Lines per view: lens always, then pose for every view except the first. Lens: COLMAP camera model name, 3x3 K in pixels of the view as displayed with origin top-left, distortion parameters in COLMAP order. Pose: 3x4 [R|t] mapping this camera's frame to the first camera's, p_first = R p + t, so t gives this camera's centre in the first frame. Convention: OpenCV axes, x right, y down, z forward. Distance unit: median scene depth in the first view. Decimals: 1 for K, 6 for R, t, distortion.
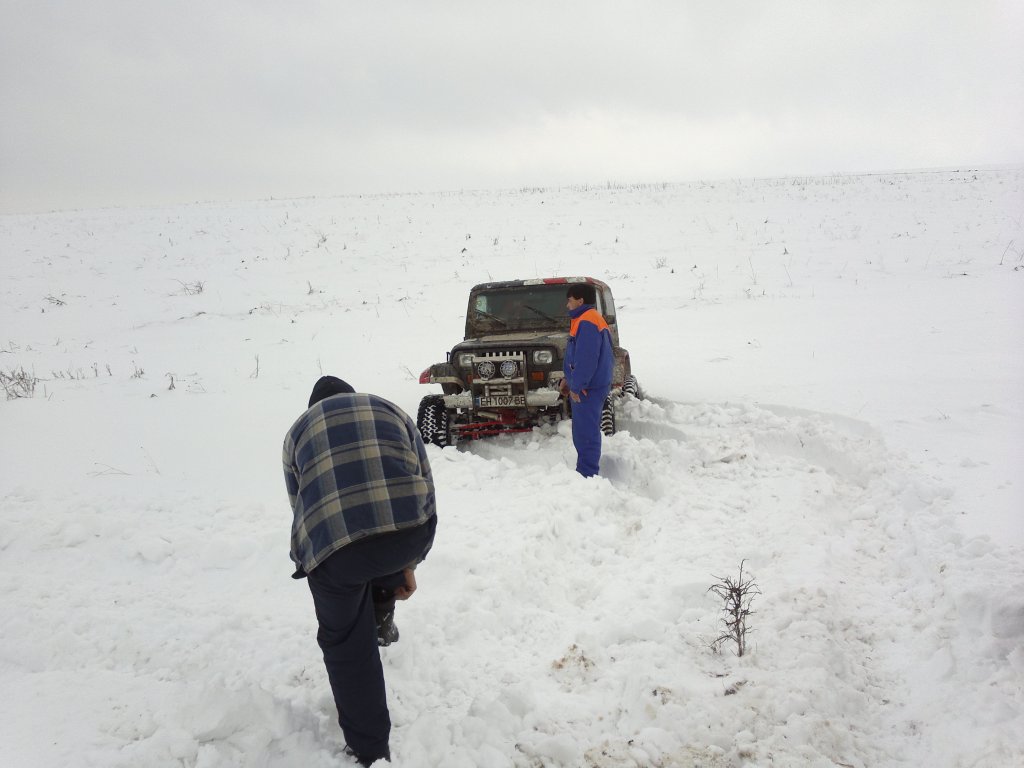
lens RADIAL K [[965.5, 0, 511.7], [0, 965.5, 396.5], [0, 0, 1]] dist [0.009256, -0.029458]
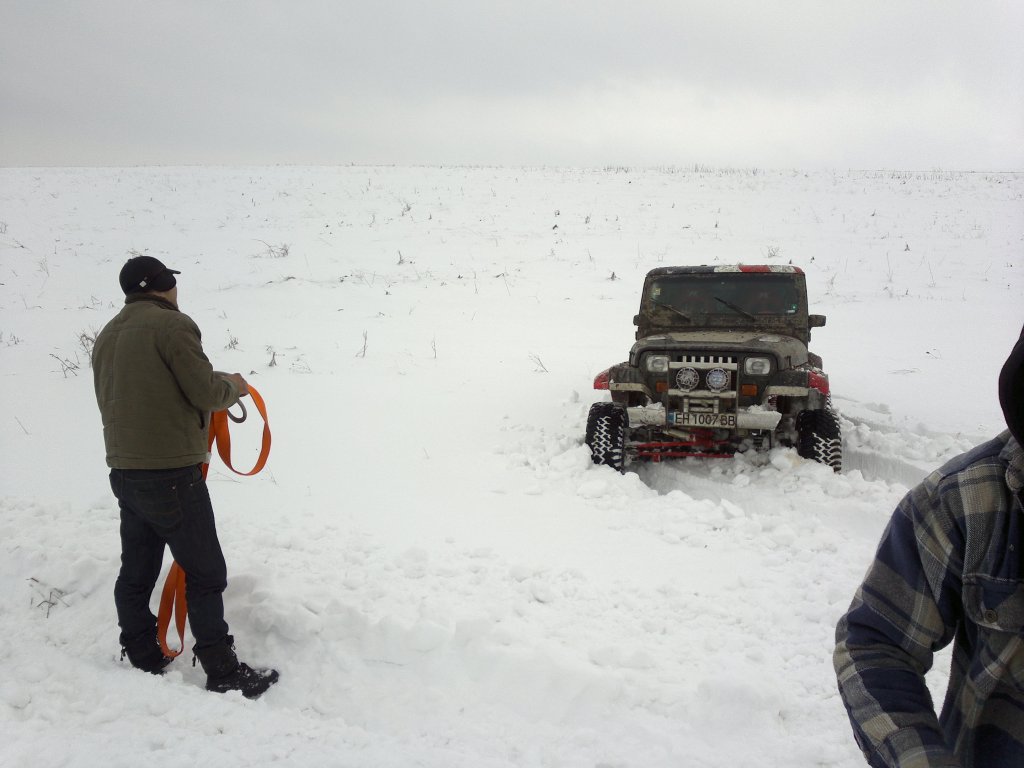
lens RADIAL K [[965.5, 0, 511.7], [0, 965.5, 396.5], [0, 0, 1]] dist [0.009256, -0.029458]
pose [[0.995971, 0.066367, -0.060309, -0.113955], [-0.065009, 0.997591, 0.024198, -0.021693], [0.061769, -0.020180, 0.997886, 0.195134]]
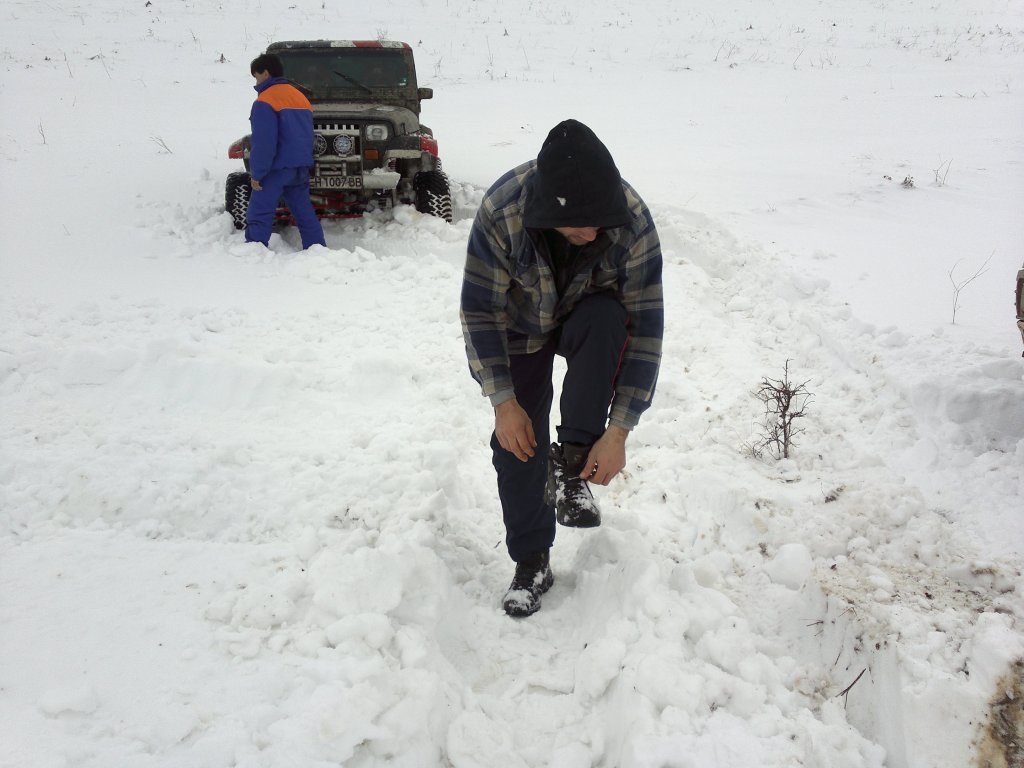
lens RADIAL K [[959.6, 0, 508.9], [0, 959.6, 395.2], [0, 0, 1]] dist [0.037016, -0.104944]
pose [[0.948537, -0.042372, 0.313819, -0.136285], [-0.026781, 0.976723, 0.212826, 0.003424], [-0.315532, -0.210278, 0.925323, 0.085750]]
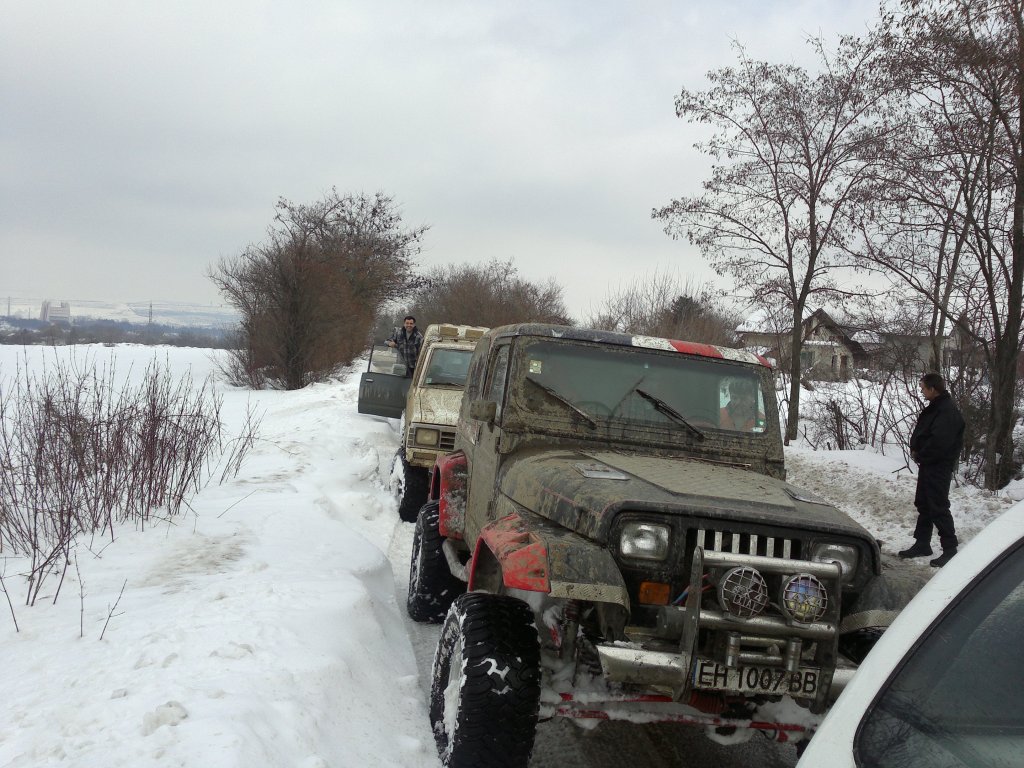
lens RADIAL K [[965.5, 0, 511.7], [0, 965.5, 396.5], [0, 0, 1]] dist [0.009256, -0.029458]
pose [[0.910720, 0.164727, 0.378753, -0.238189], [-0.154155, 0.986325, -0.058302, -0.061583], [-0.383177, -0.005290, 0.923660, 0.664542]]
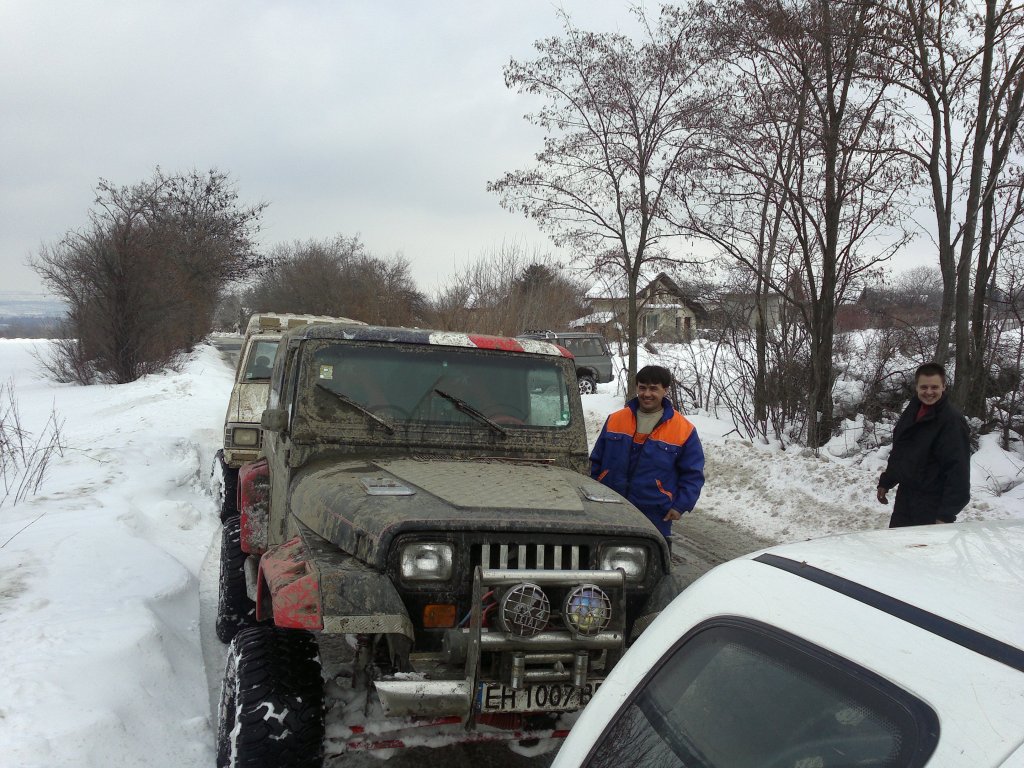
lens RADIAL K [[956.4, 0, 516.4], [0, 956.4, 407.0], [0, 0, 1]] dist [0.089038, -0.280216]
pose [[0.851749, 0.095408, 0.515190, -0.200767], [-0.089935, 0.995310, -0.035636, -0.082785], [-0.516174, -0.015981, 0.856335, 0.670899]]
